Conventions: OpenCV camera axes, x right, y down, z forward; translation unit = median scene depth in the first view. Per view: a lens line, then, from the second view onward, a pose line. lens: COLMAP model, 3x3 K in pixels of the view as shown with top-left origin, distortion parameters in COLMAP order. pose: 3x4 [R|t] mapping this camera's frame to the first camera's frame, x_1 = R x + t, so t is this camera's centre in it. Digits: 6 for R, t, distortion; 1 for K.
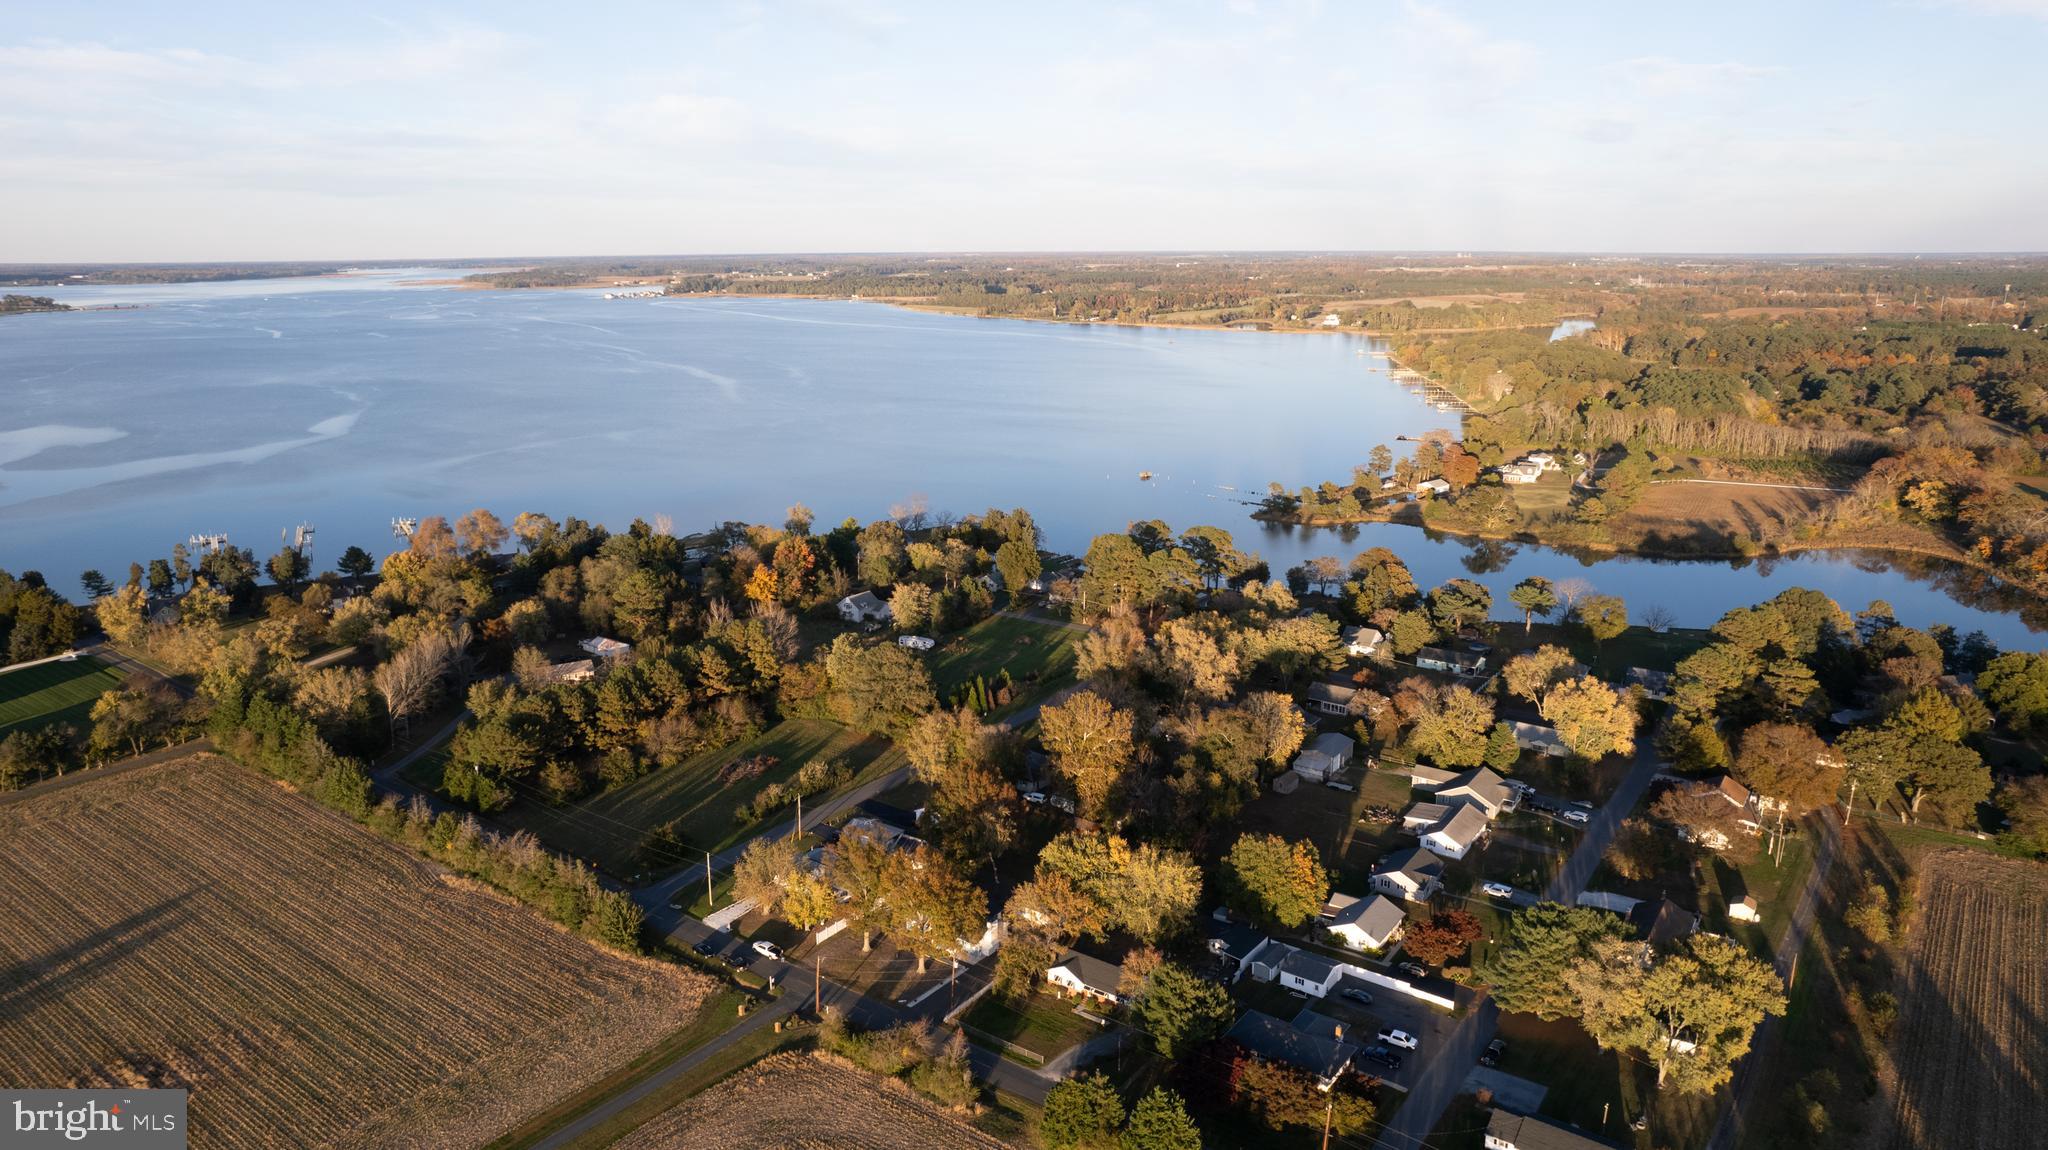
lens RADIAL K [[1315.6, 0, 1020.7], [0, 1315.6, 576.5], [0, 0, 1]] dist [-0.074596, 0.070032]
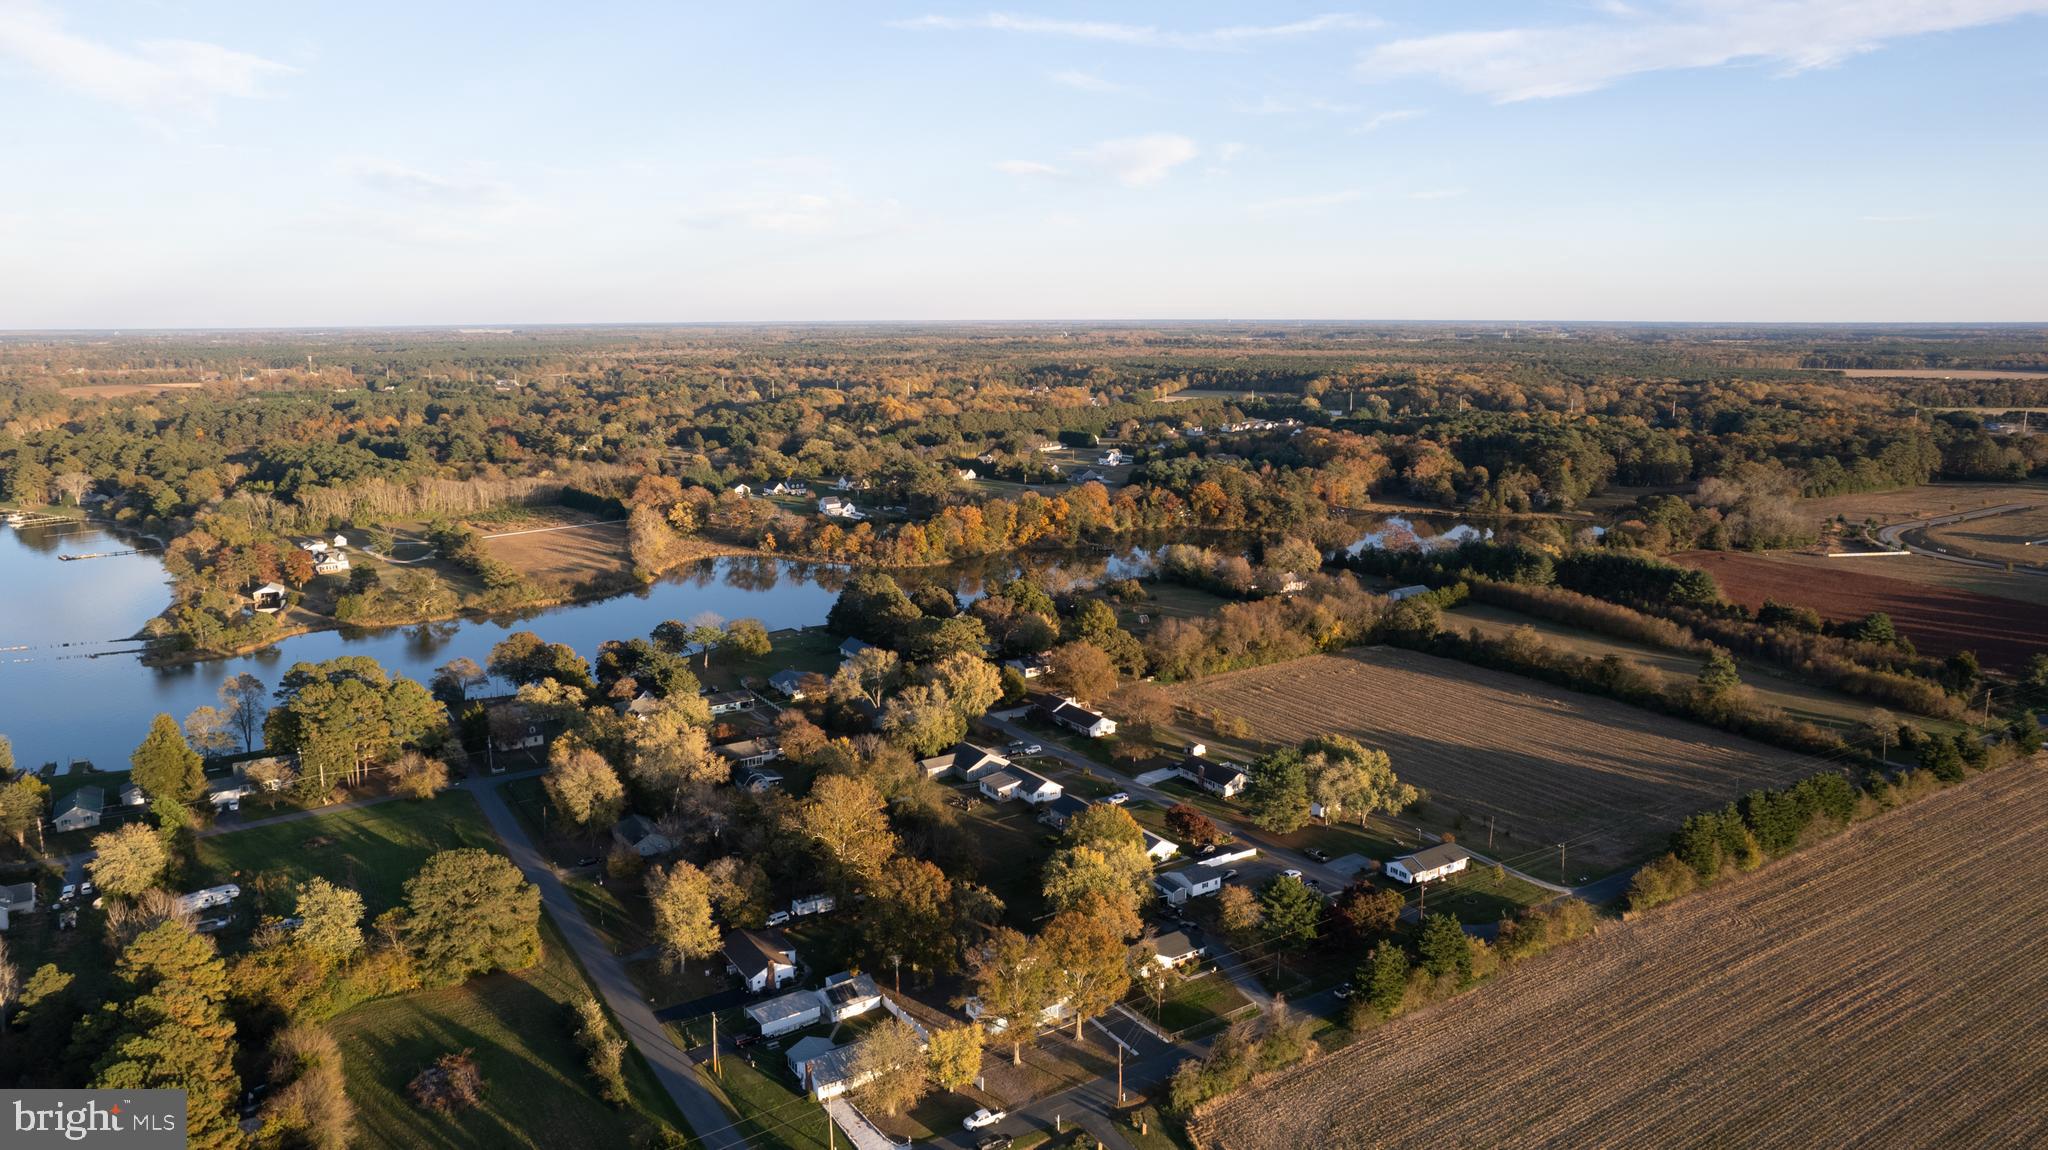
lens RADIAL K [[1340.0, 0, 1024.0], [0, 1340.0, 575.0], [0, 0, 1]] dist [-0.044805, 0.001746]
pose [[0.342982, -0.176299, 0.922650, -0.397207], [0.232217, 0.967656, 0.098575, -0.059792], [-0.910186, 0.180445, 0.372828, 0.250441]]
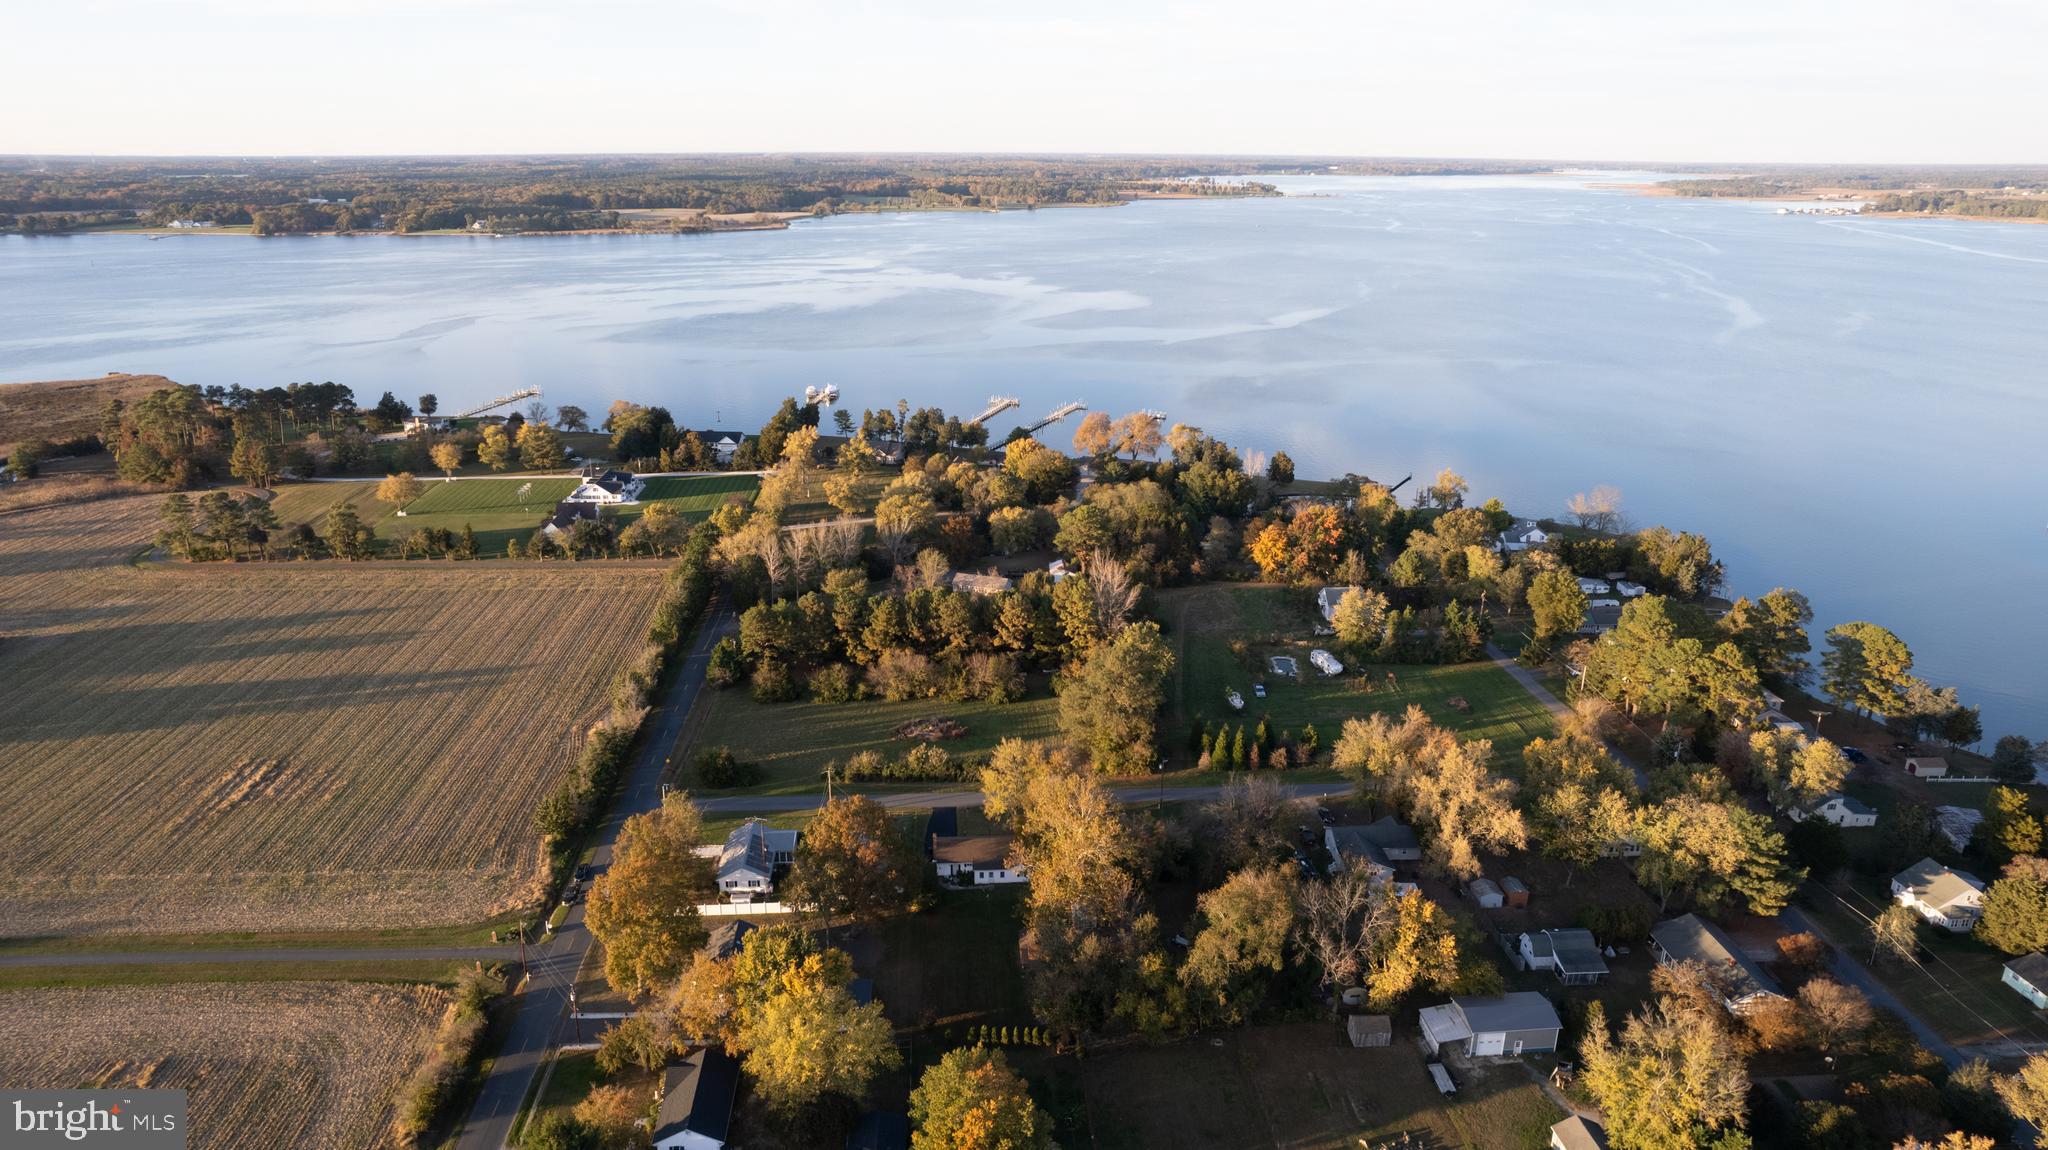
lens RADIAL K [[1315.6, 0, 1020.7], [0, 1315.6, 576.5], [0, 0, 1]] dist [-0.074596, 0.070032]
pose [[0.651105, 0.245575, -0.718161, 0.264001], [-0.194538, 0.968597, 0.154838, -0.063057], [0.733633, 0.038893, 0.678432, 0.244707]]
